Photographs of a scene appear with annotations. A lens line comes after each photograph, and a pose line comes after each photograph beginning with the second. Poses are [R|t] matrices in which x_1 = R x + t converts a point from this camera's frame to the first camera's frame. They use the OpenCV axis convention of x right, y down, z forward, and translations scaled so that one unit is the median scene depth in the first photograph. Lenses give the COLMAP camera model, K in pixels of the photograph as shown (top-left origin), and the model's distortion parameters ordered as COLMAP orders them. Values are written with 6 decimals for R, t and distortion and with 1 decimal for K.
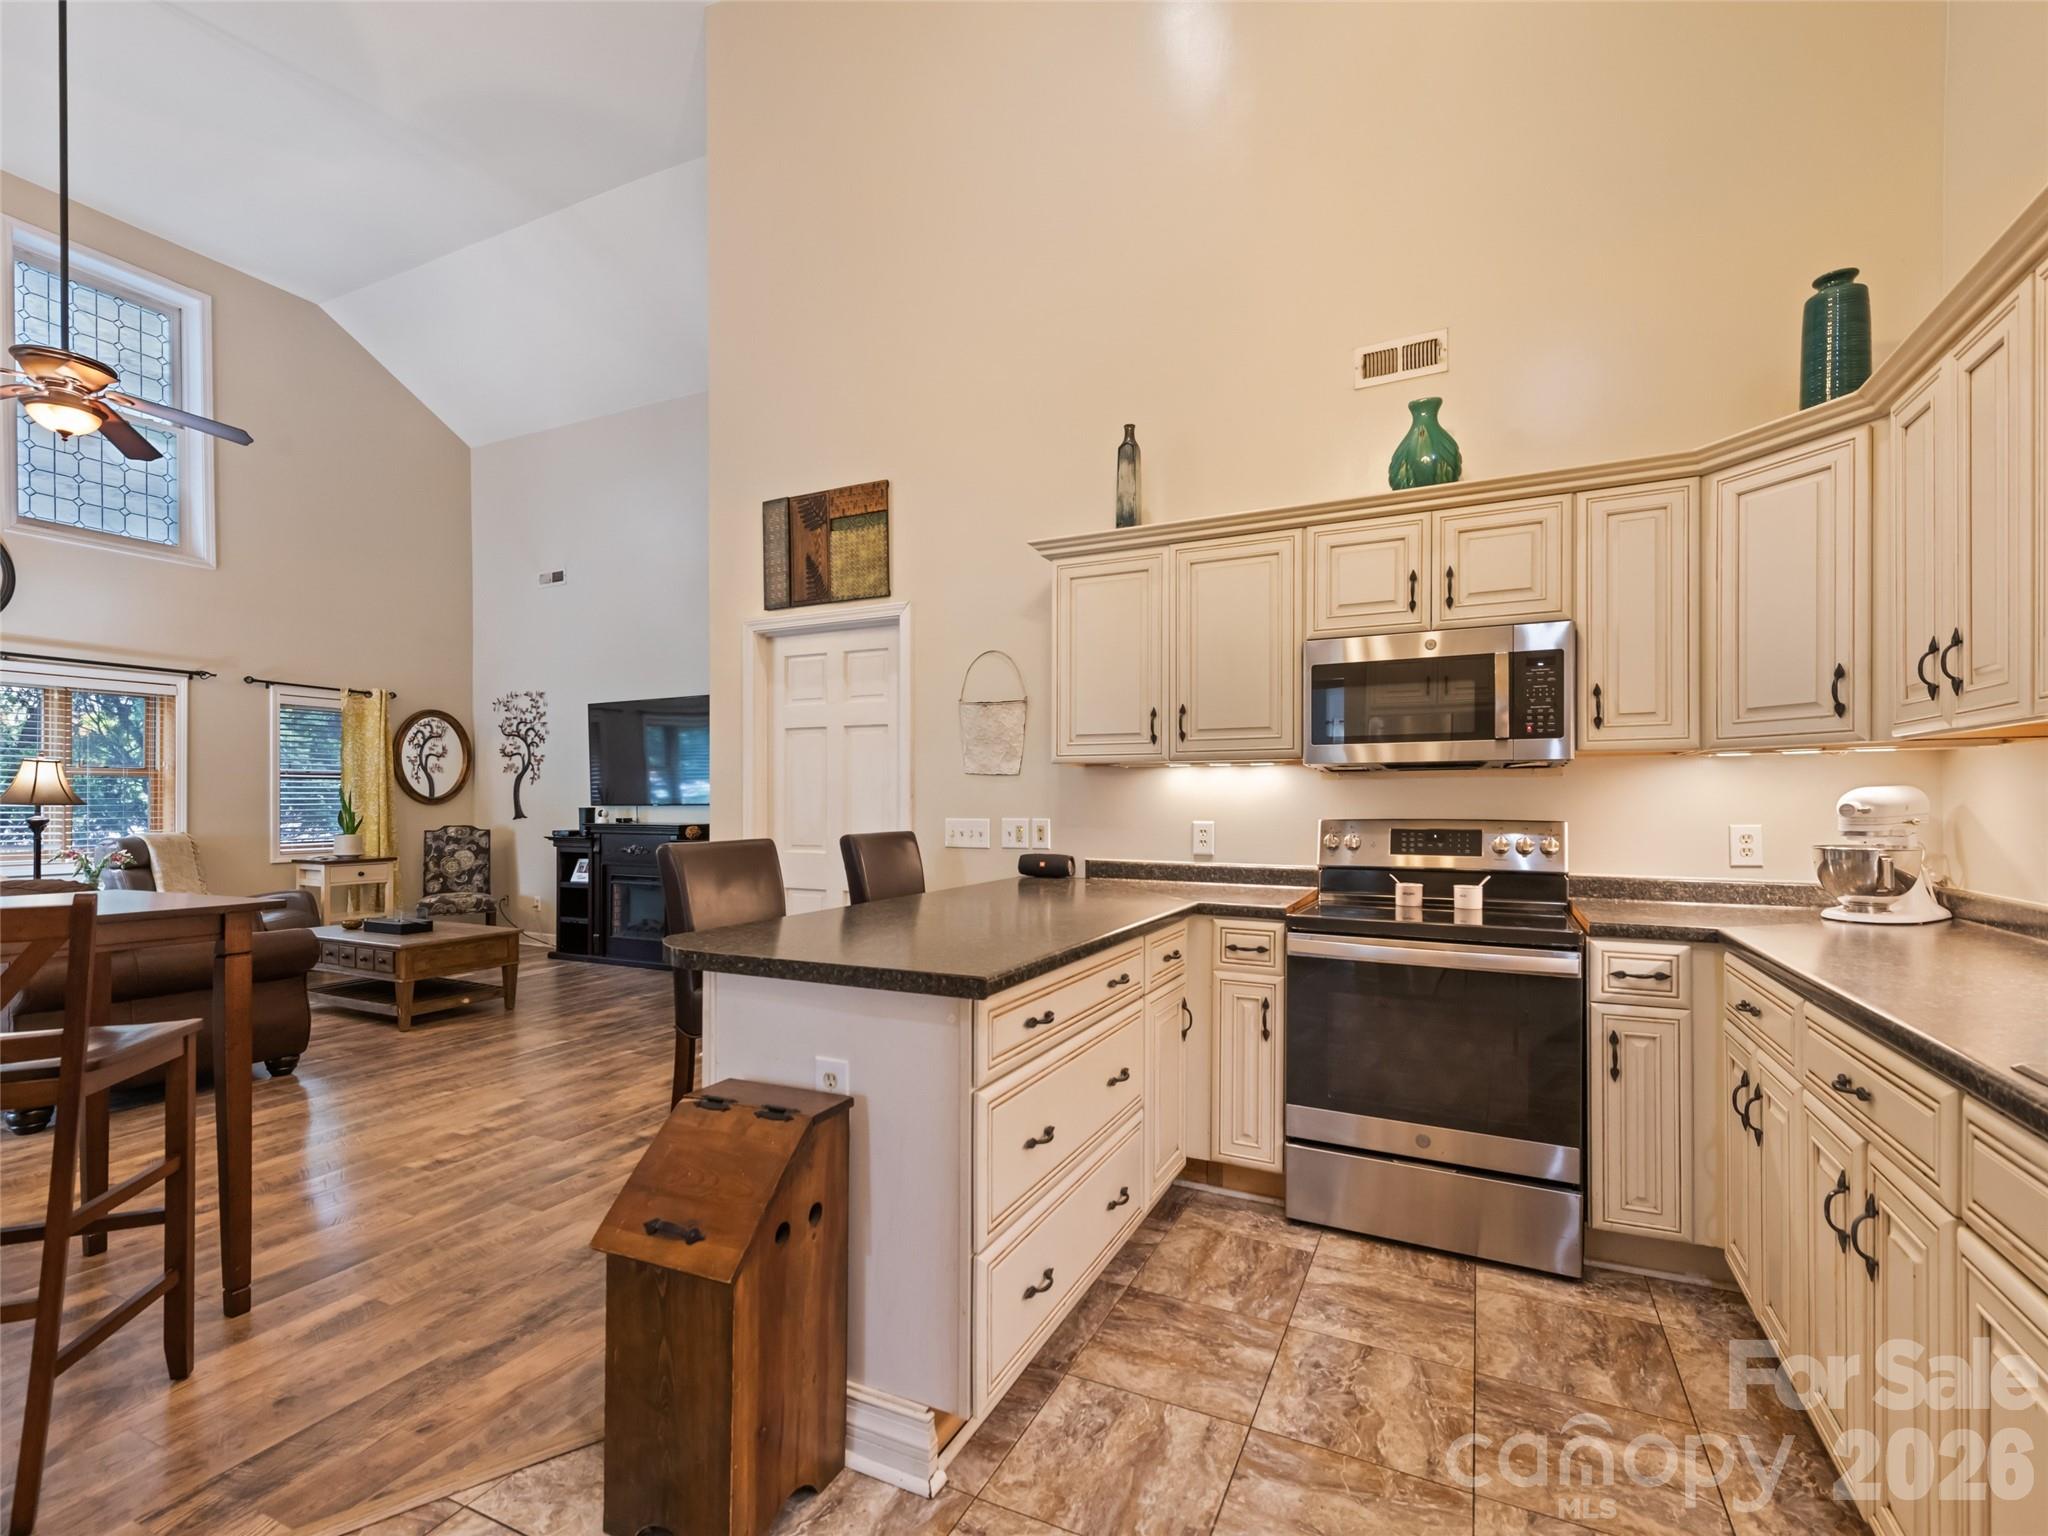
lens RADIAL K [[909.8, 0, 1033.5], [0, 909.8, 795.9], [0, 0, 1]] dist [0.002159, -0.001217]
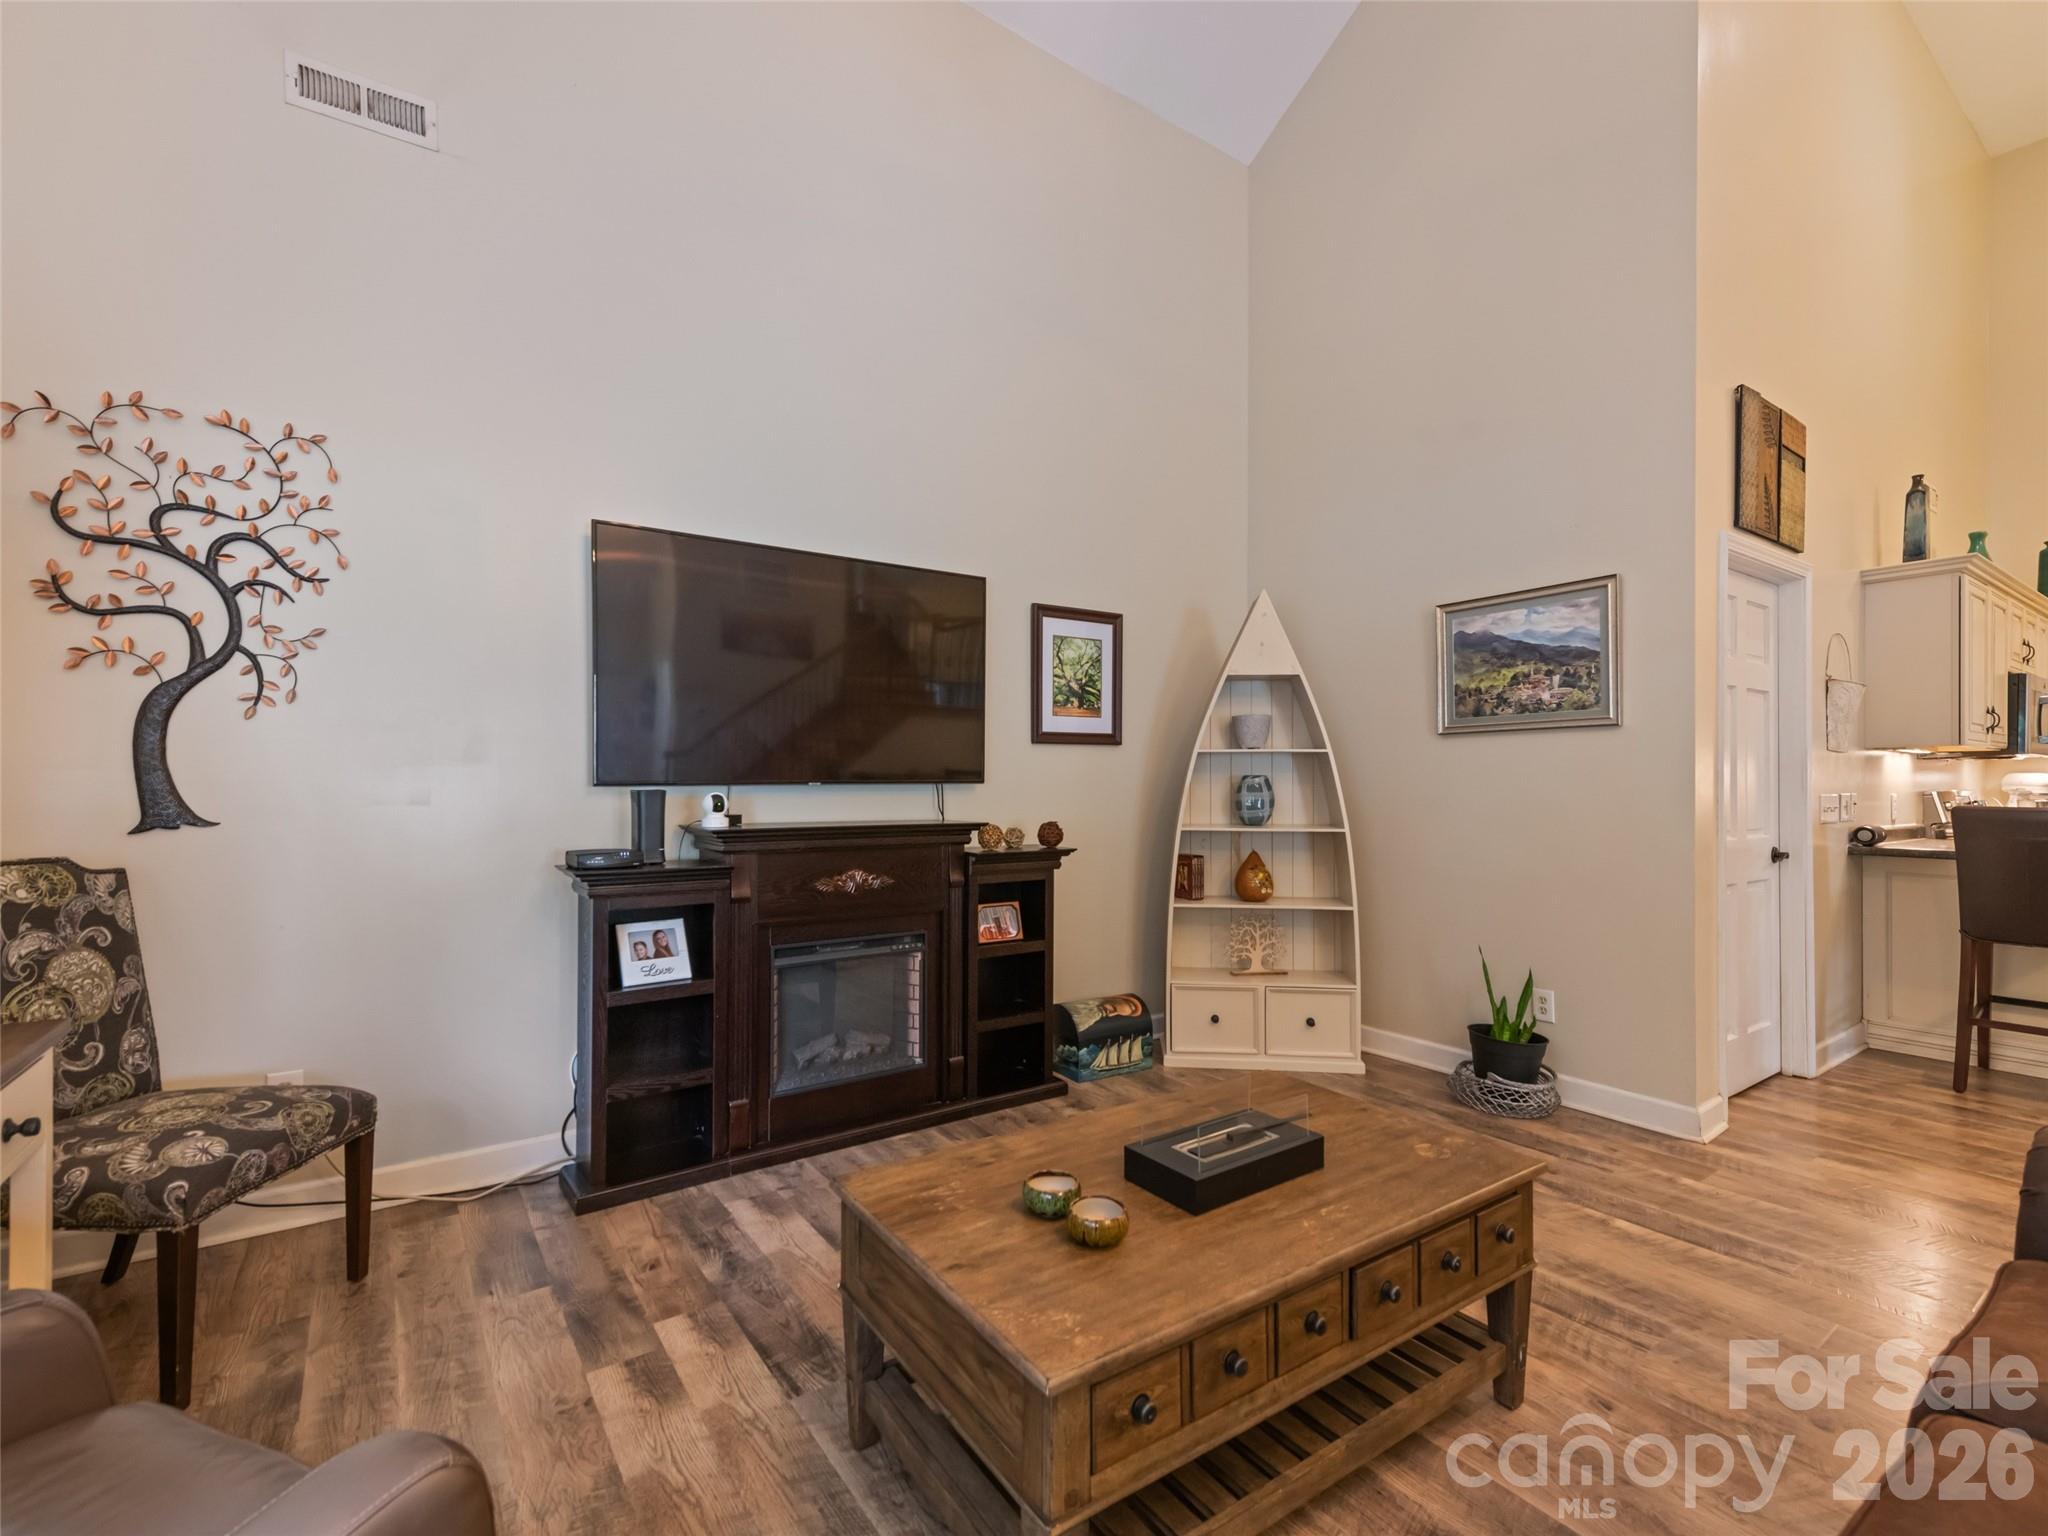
lens RADIAL K [[909.8, 0, 1033.5], [0, 909.8, 795.9], [0, 0, 1]] dist [0.002159, -0.001217]
pose [[0.515509, 0.001933, 0.856882, -0.711354], [-0.001076, 0.999998, -0.001608, 0.015366], [-0.856884, -0.000093, 0.515510, 0.634572]]
